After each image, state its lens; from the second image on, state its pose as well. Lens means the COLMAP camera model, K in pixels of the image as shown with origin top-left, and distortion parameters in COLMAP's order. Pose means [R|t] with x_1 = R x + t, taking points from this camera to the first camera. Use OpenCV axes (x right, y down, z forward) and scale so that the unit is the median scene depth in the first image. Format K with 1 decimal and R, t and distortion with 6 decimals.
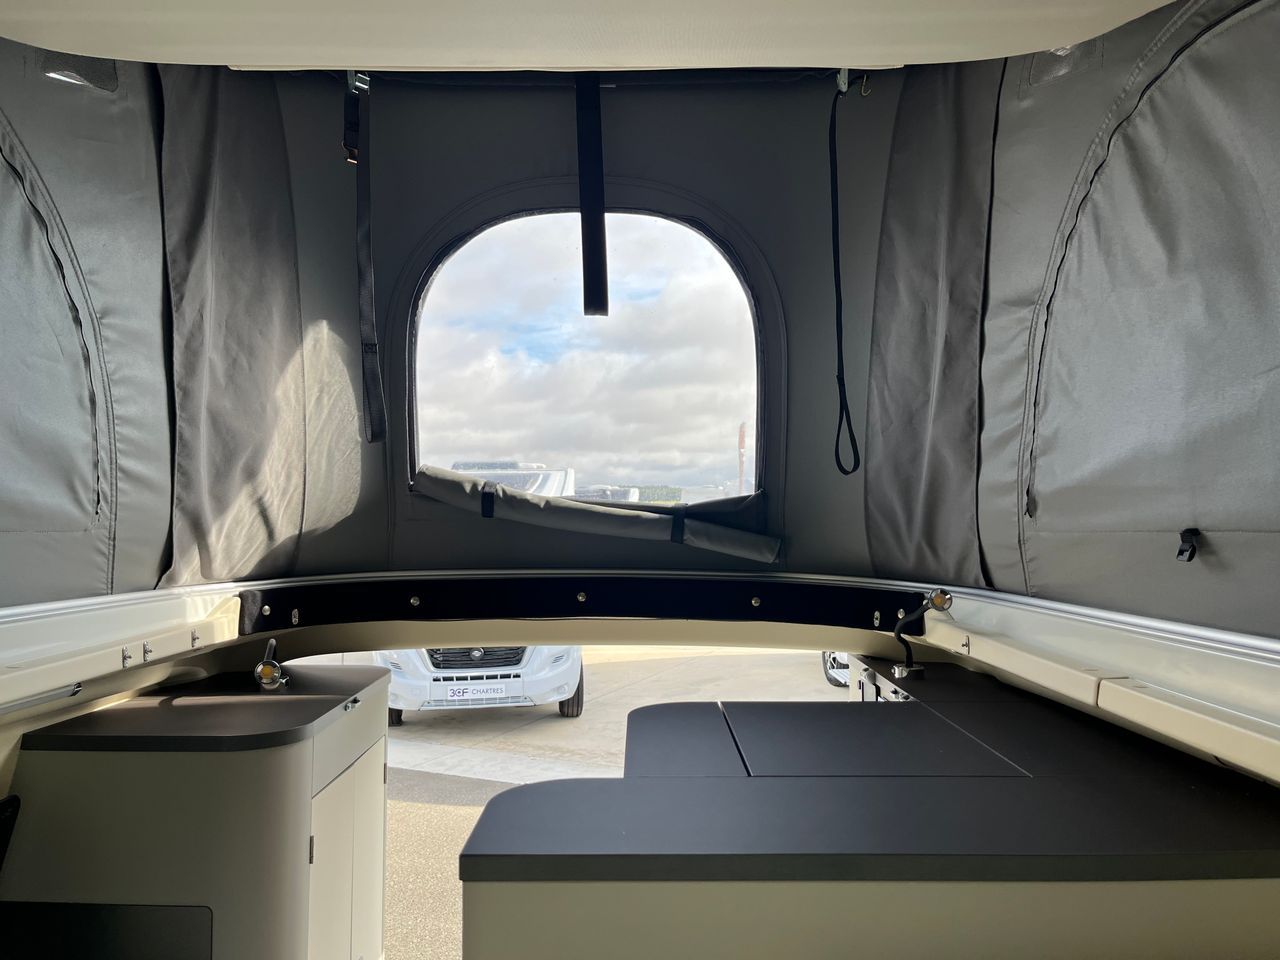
lens RADIAL K [[974.1, 0, 640.0], [0, 974.1, 480.0], [0, 0, 1]] dist [0.035693, -0.059114]
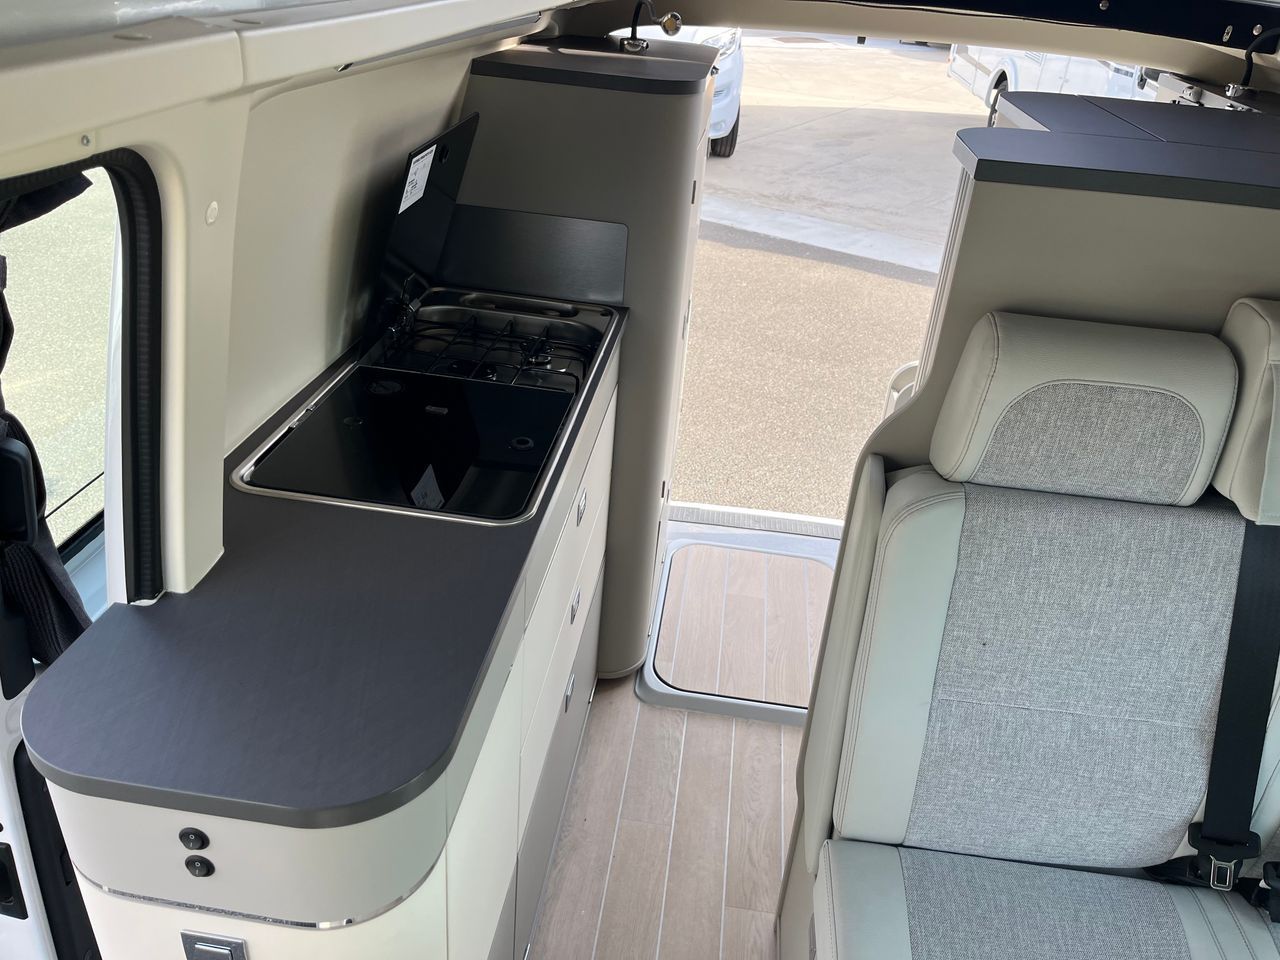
lens RADIAL K [[974.1, 0, 640.0], [0, 974.1, 480.0], [0, 0, 1]] dist [0.035693, -0.059114]
pose [[0.990053, 0.124068, -0.066349, -0.243119], [-0.071941, 0.851684, 0.519094, 0.056085], [0.120911, -0.509157, 0.852138, -0.179688]]
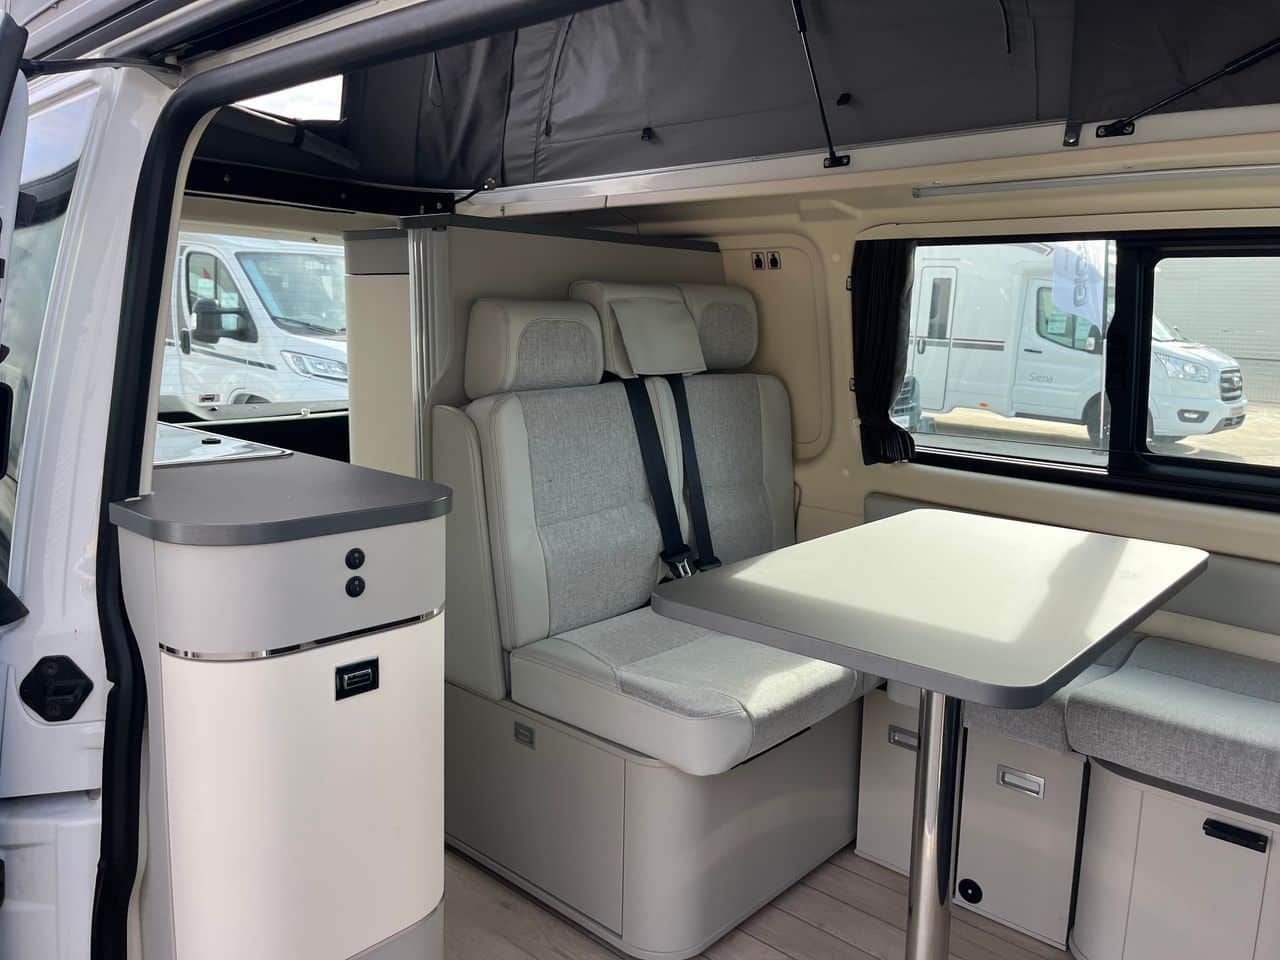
lens RADIAL K [[974.1, 0, 640.0], [0, 974.1, 480.0], [0, 0, 1]] dist [0.035693, -0.059114]
pose [[0.677182, -0.103253, 0.728535, -0.773170], [-0.054780, 0.980283, 0.189851, 0.260945], [-0.733774, -0.168473, 0.658174, -0.441663]]
